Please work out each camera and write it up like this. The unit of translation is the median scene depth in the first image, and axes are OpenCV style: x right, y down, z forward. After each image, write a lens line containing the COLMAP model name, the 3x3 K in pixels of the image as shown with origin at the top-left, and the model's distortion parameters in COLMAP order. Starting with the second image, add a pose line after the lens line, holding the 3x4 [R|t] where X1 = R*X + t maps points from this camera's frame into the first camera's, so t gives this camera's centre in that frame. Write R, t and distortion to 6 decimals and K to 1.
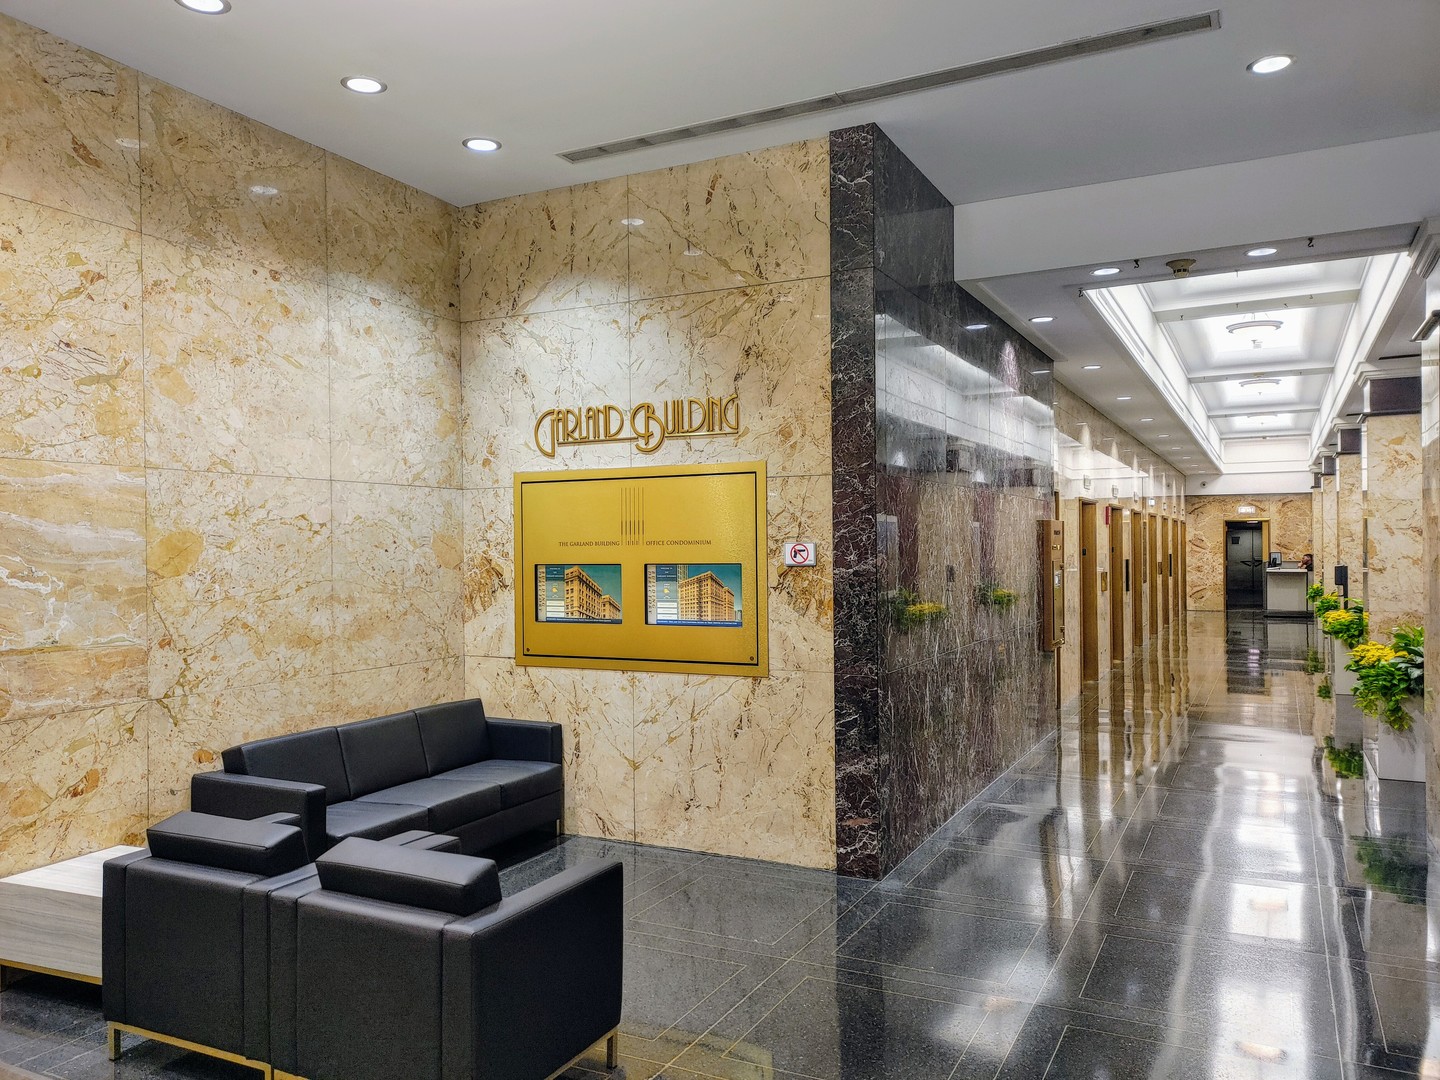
lens RADIAL K [[1086.6, 0, 720.0], [0, 1086.6, 540.0], [0, 0, 1]] dist [0.026325, 0.000897]
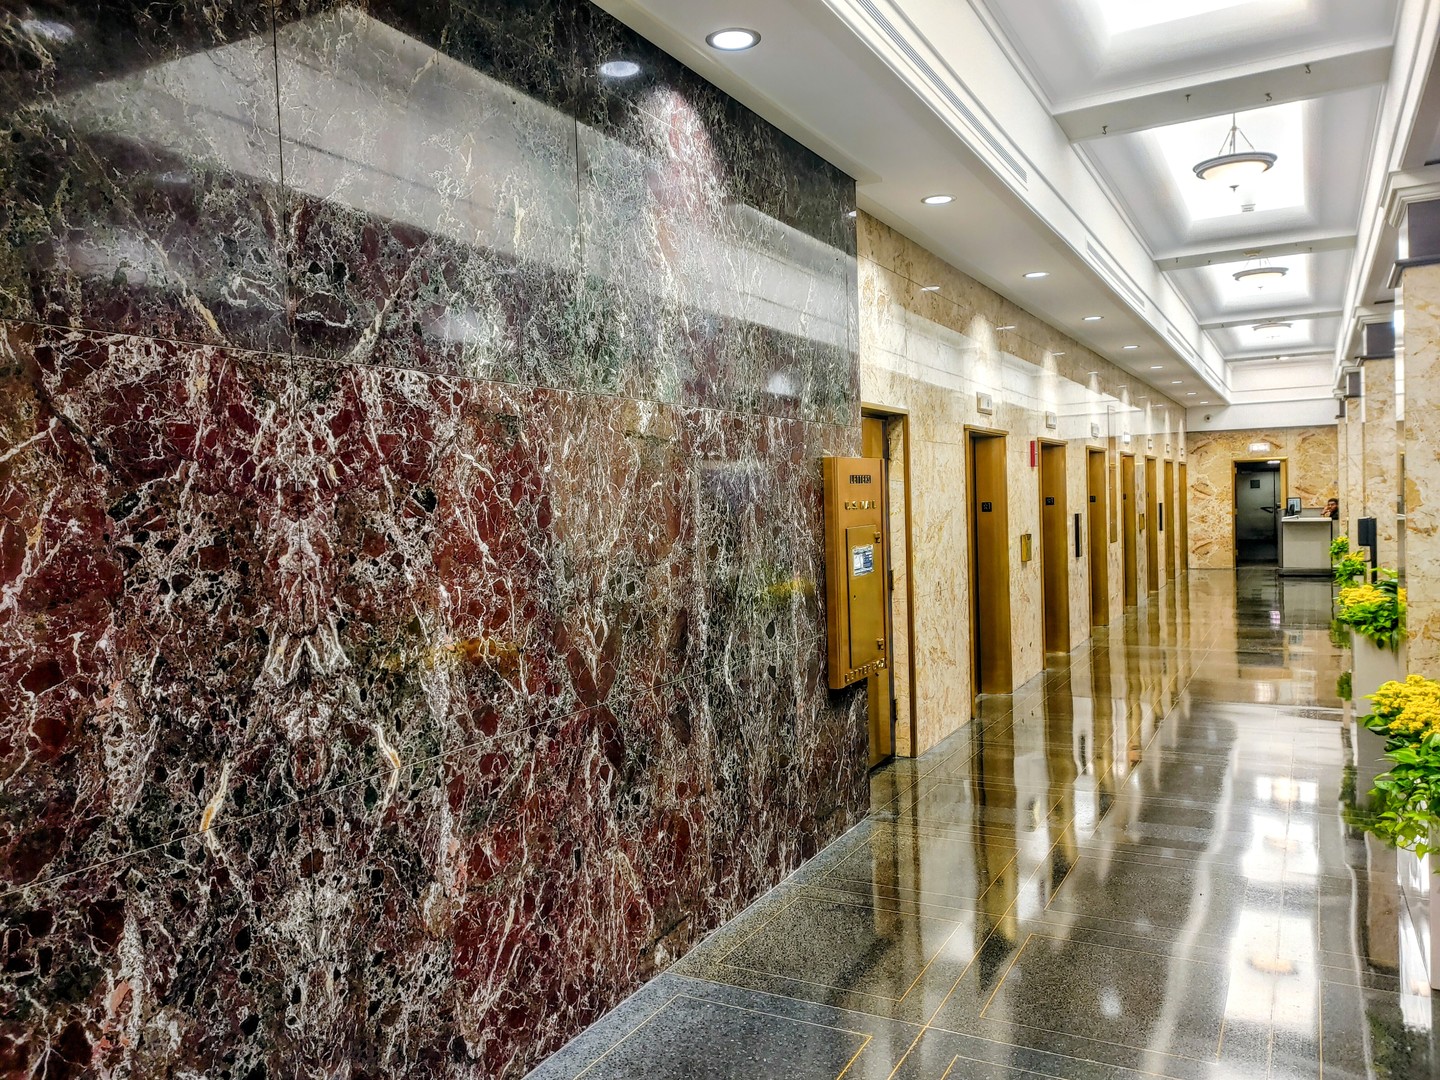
lens RADIAL K [[1094.8, 0, 728.1], [0, 1094.8, 532.3], [0, 0, 1]] dist [0.014366, -0.001401]
pose [[0.999598, -0.021740, -0.018224, 0.133809], [0.022344, 0.999184, 0.033631, 0.000015], [0.017478, -0.034025, 0.999268, 0.226754]]
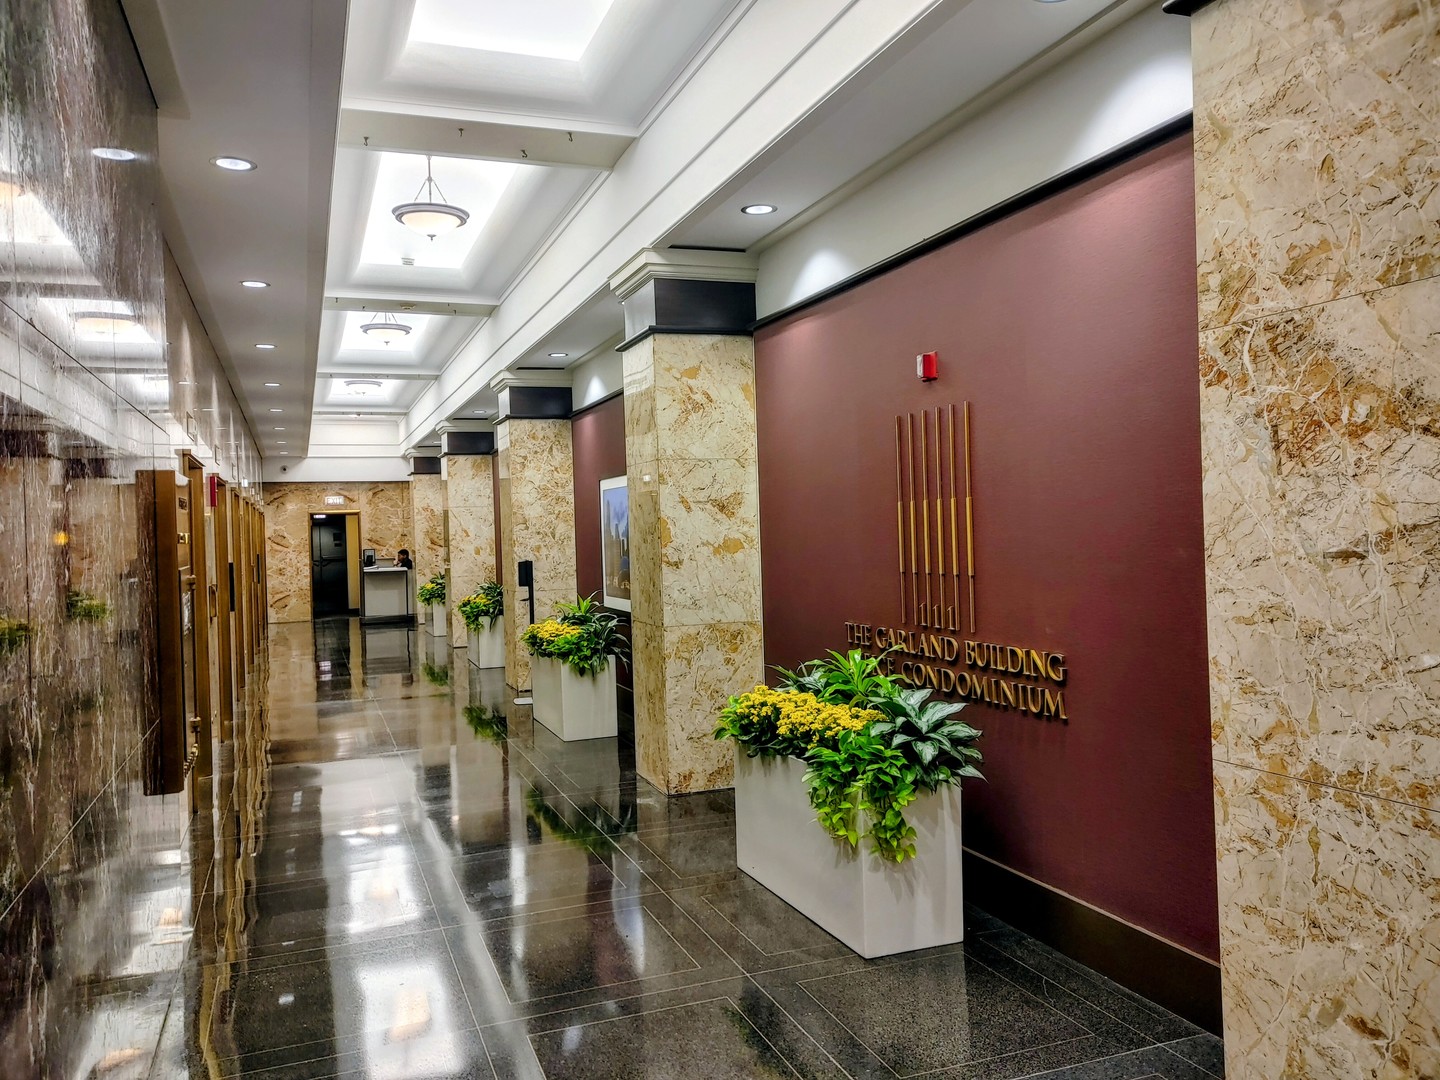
lens RADIAL K [[1094.8, 0, 728.1], [0, 1094.8, 532.3], [0, 0, 1]] dist [0.014366, -0.001401]
pose [[0.666172, -0.014645, 0.745654, 0.070129], [0.021028, 0.999779, 0.000849, 0.004599], [-0.745501, 0.015114, 0.666333, 0.296332]]
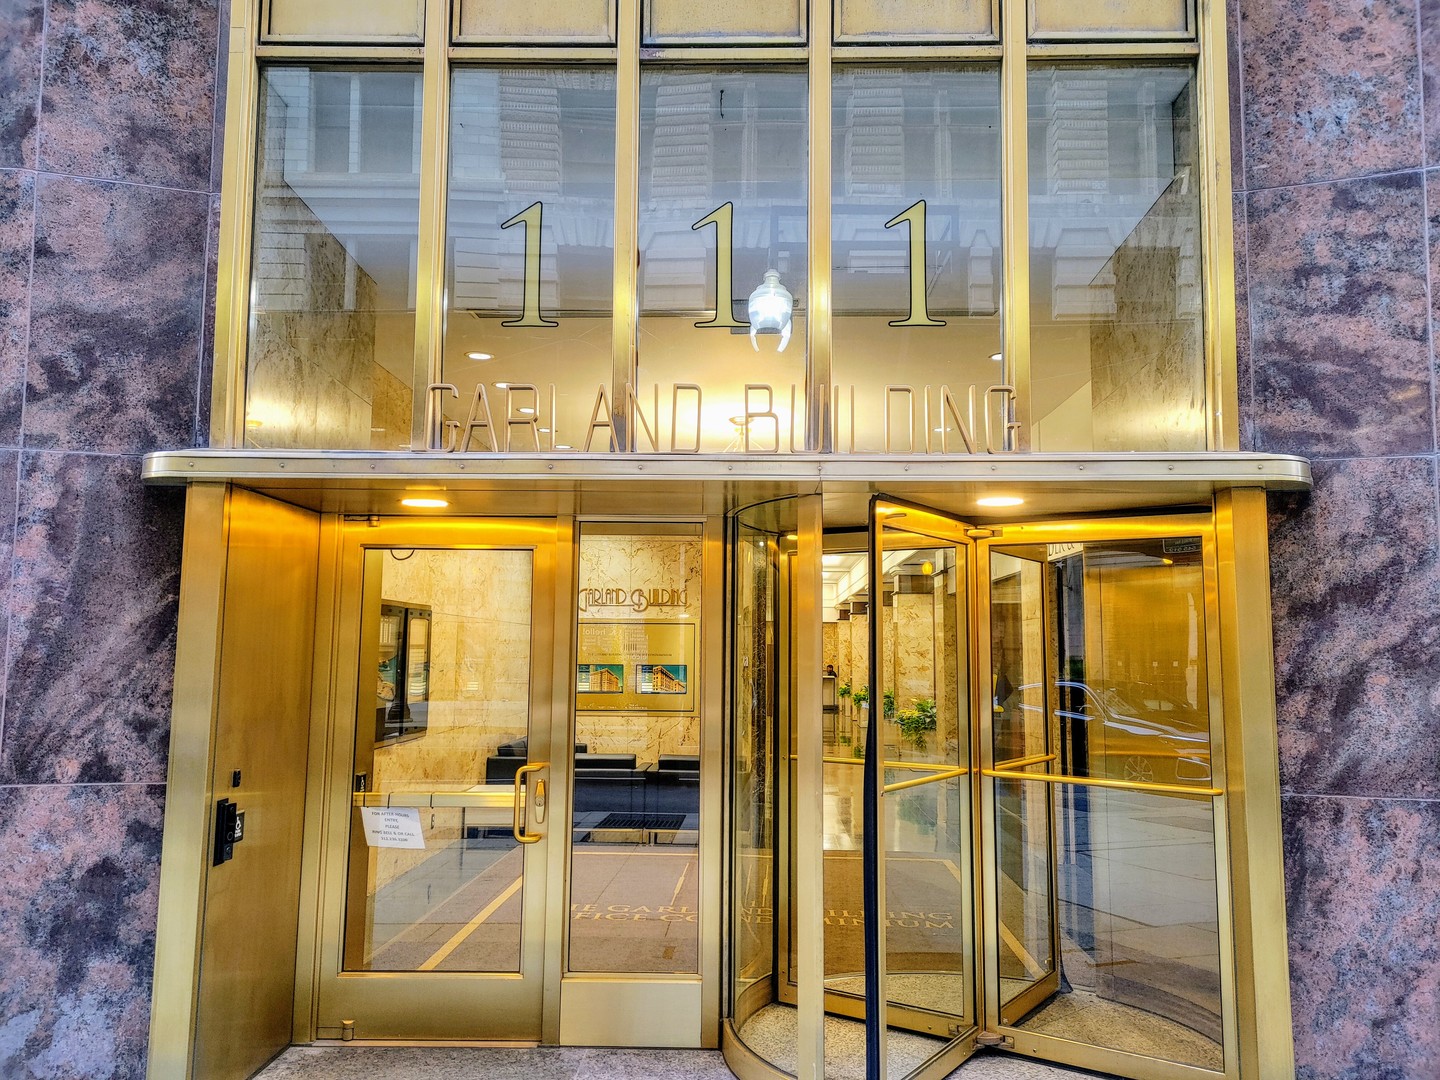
lens RADIAL K [[1094.8, 0, 728.1], [0, 1094.8, 532.3], [0, 0, 1]] dist [0.014366, -0.001401]
pose [[0.905351, 0.066123, 0.419484, -0.274265], [-0.022858, 0.993959, -0.107345, -0.003191], [-0.424048, 0.087596, 0.901393, -0.342179]]
